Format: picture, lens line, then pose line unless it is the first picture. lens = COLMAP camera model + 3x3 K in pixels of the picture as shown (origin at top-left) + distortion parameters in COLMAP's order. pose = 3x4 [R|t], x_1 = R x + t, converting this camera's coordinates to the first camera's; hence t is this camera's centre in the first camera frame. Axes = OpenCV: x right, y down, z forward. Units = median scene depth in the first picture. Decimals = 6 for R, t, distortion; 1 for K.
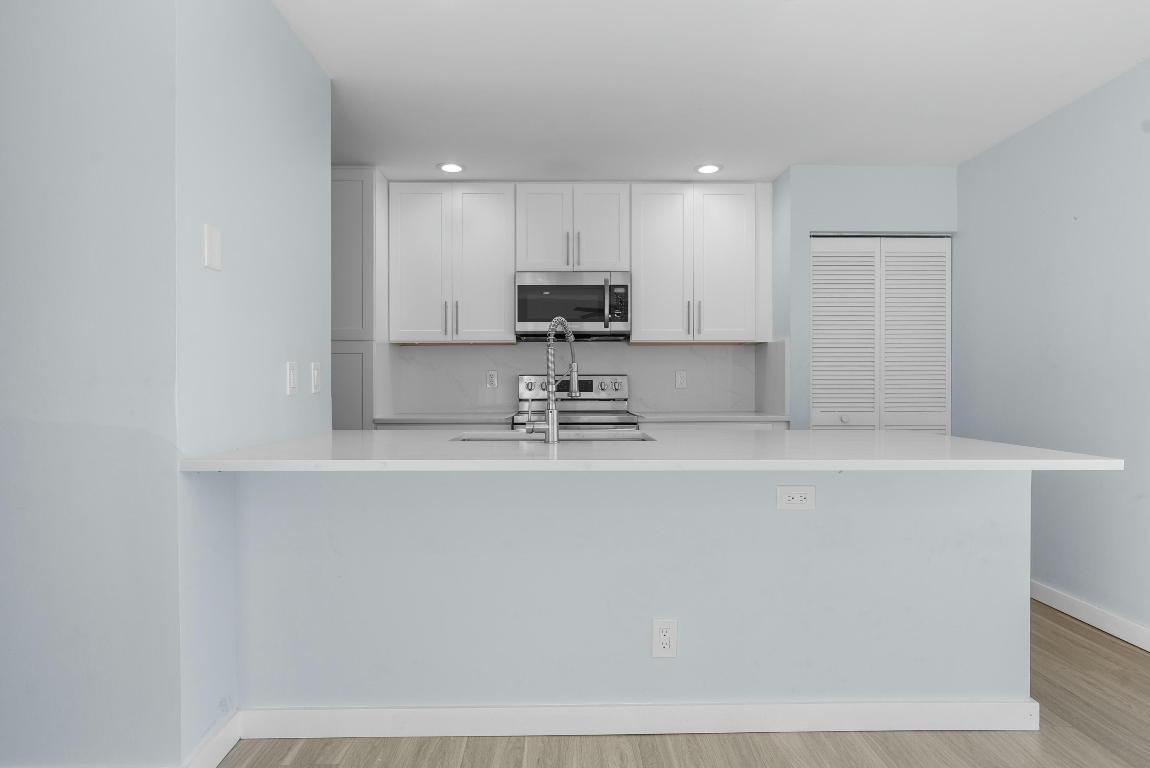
lens RADIAL K [[618.5, 0, 575.6], [0, 618.5, 381.8], [0, 0, 1]] dist [0.007113, -0.002074]
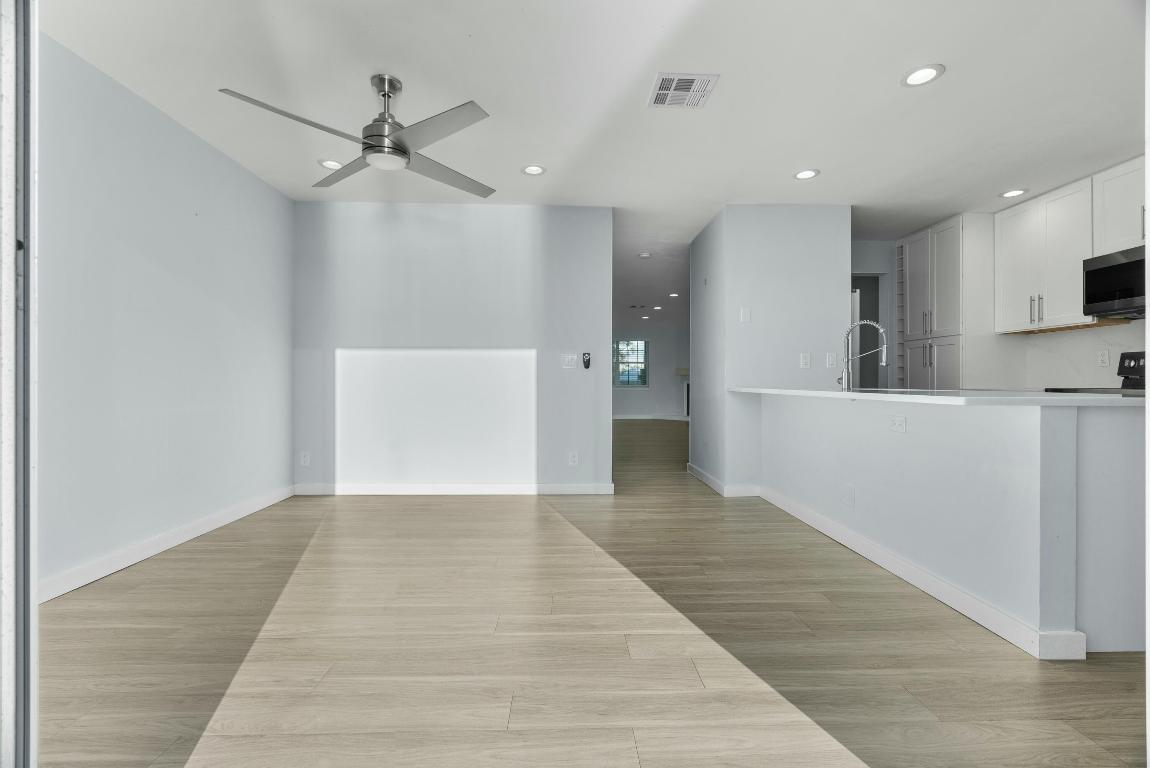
lens RADIAL K [[516.3, 0, 573.3], [0, 516.3, 379.1], [0, 0, 1]] dist [-0.010514, 0.001816]
pose [[-0.012350, -0.003008, -0.999919, 0.816153], [-0.002465, 0.999993, -0.002978, 0.039846], [0.999921, 0.002429, -0.012357, 0.102426]]
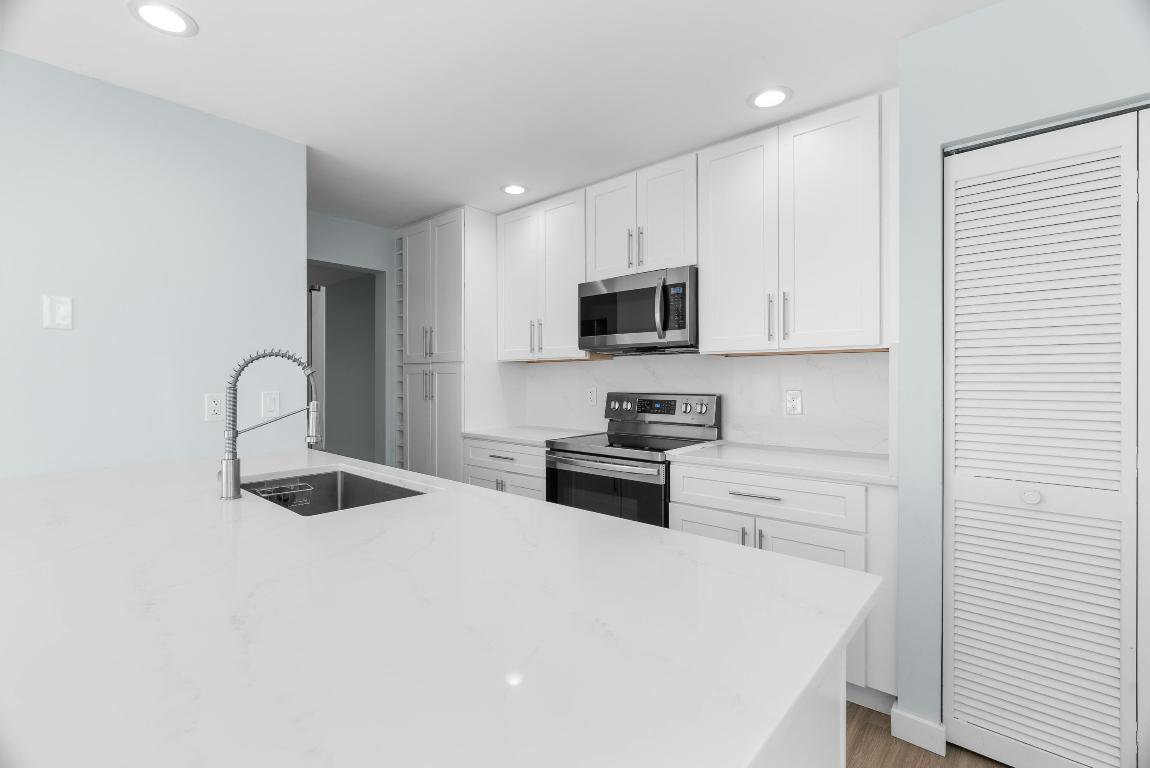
lens RADIAL K [[516.3, 0, 586.2], [0, 516.3, 382.7], [0, 0, 1]] dist [-0.010514, 0.001816]
pose [[0.738593, 0.006443, -0.674120, 0.432392], [0.001174, 0.999941, 0.010842, -0.036049], [0.674150, -0.008799, 0.738542, 0.427476]]
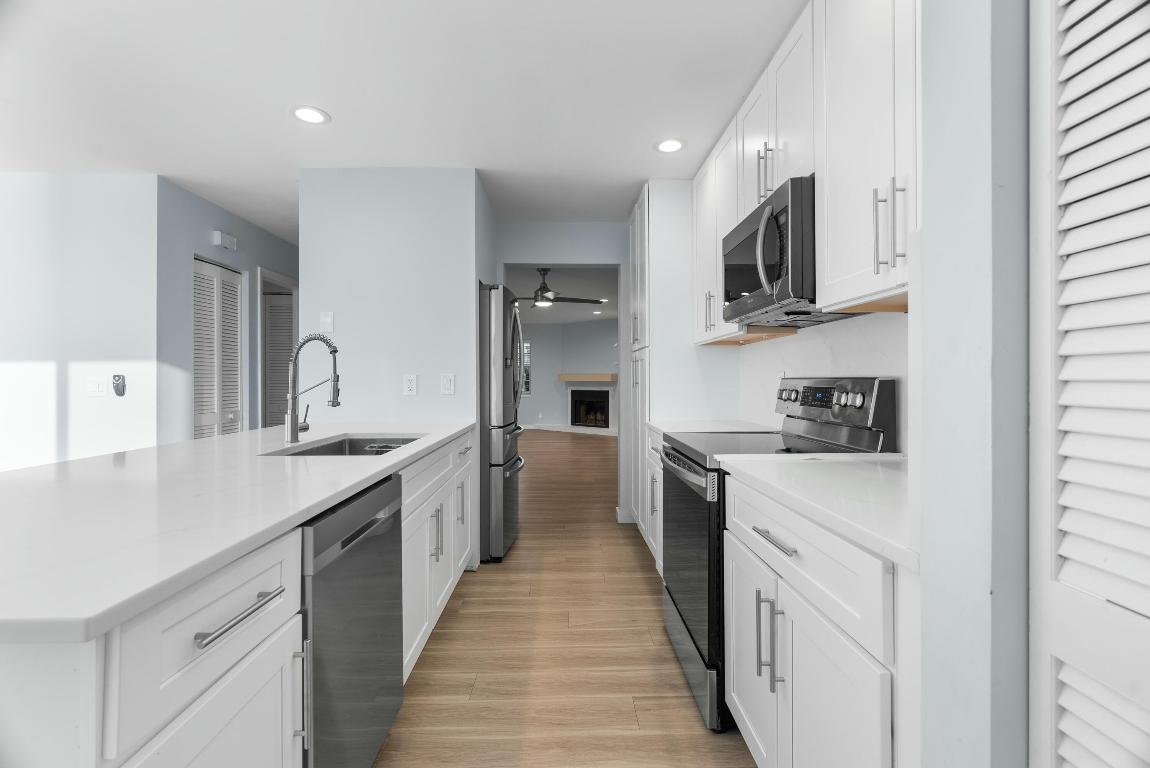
lens RADIAL K [[516.3, 0, 542.7], [0, 516.3, 377.2], [0, 0, 1]] dist [-0.010514, 0.001816]
pose [[-0.015439, 0.002906, -0.999877, 0.512251], [0.003112, 0.999991, 0.002859, -0.015337], [0.999876, -0.003068, -0.015448, 0.781669]]
